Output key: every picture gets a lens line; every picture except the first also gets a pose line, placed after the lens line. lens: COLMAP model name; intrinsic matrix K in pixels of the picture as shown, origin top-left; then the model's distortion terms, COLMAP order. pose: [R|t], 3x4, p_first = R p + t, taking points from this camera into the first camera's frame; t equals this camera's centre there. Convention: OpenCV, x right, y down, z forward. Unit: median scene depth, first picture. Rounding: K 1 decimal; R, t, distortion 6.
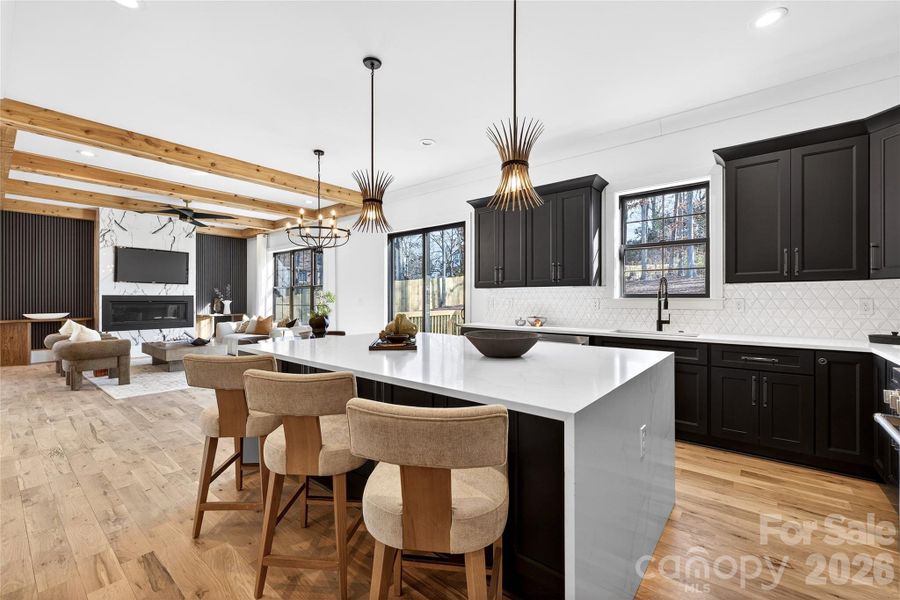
lens RADIAL K [[373.7, 0, 447.9], [0, 373.7, 299.4], [0, 0, 1]] dist [0.002685, 0.000416]
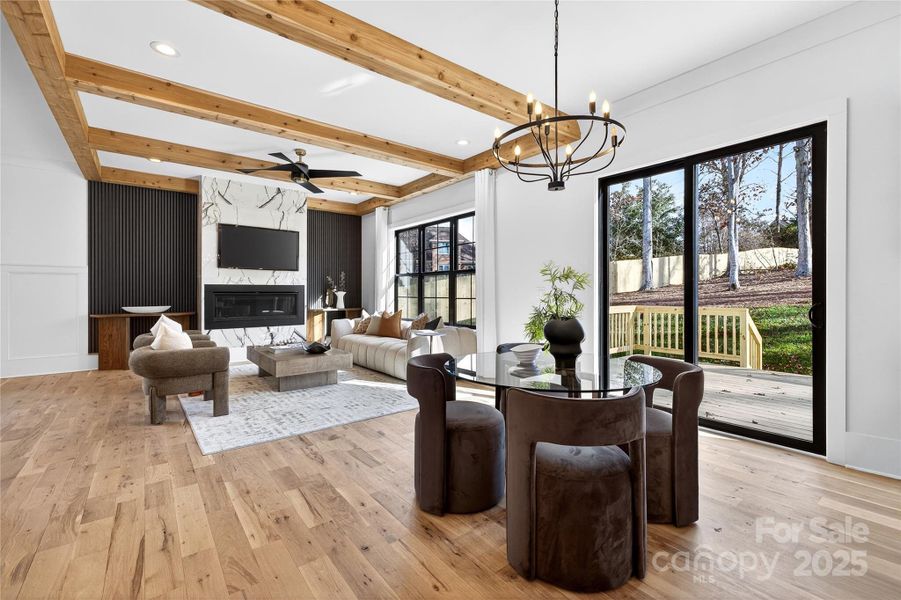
lens RADIAL K [[390.8, 0, 453.4], [0, 390.8, 294.2], [0, 0, 1]] dist [0.003431, 0.000028]
pose [[0.977829, 0.001202, -0.209402, -0.232721], [-0.000715, 0.999997, 0.002403, 0.008365], [0.209404, -0.002200, 0.977827, 0.300380]]
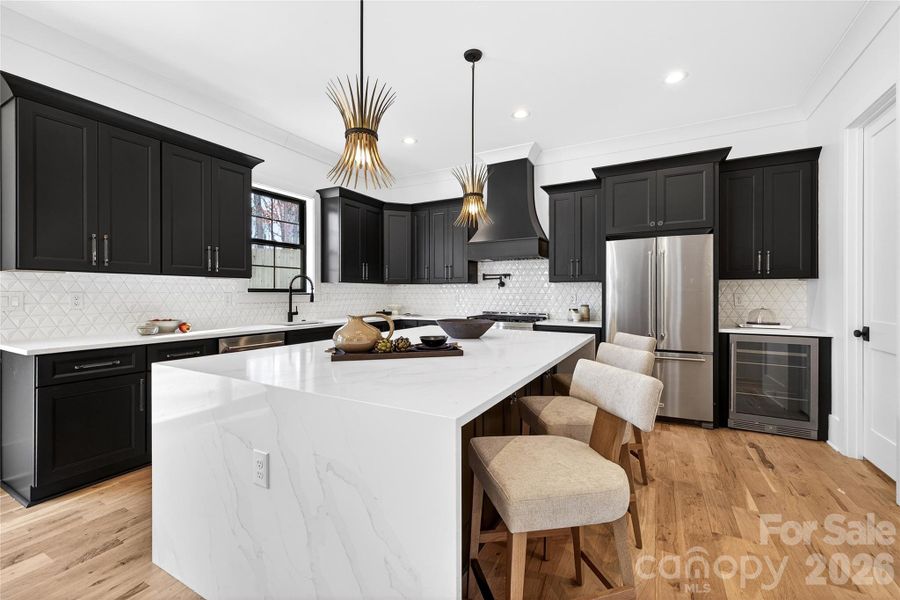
lens RADIAL K [[381.2, 0, 446.9], [0, 381.2, 295.0], [0, 0, 1]] dist [0.003948, 0.000132]
pose [[-0.186587, -0.002002, 0.982436, -0.330210], [-0.000828, 0.999998, 0.001880, 0.001001], [-0.982438, -0.000462, -0.186588, 0.382223]]
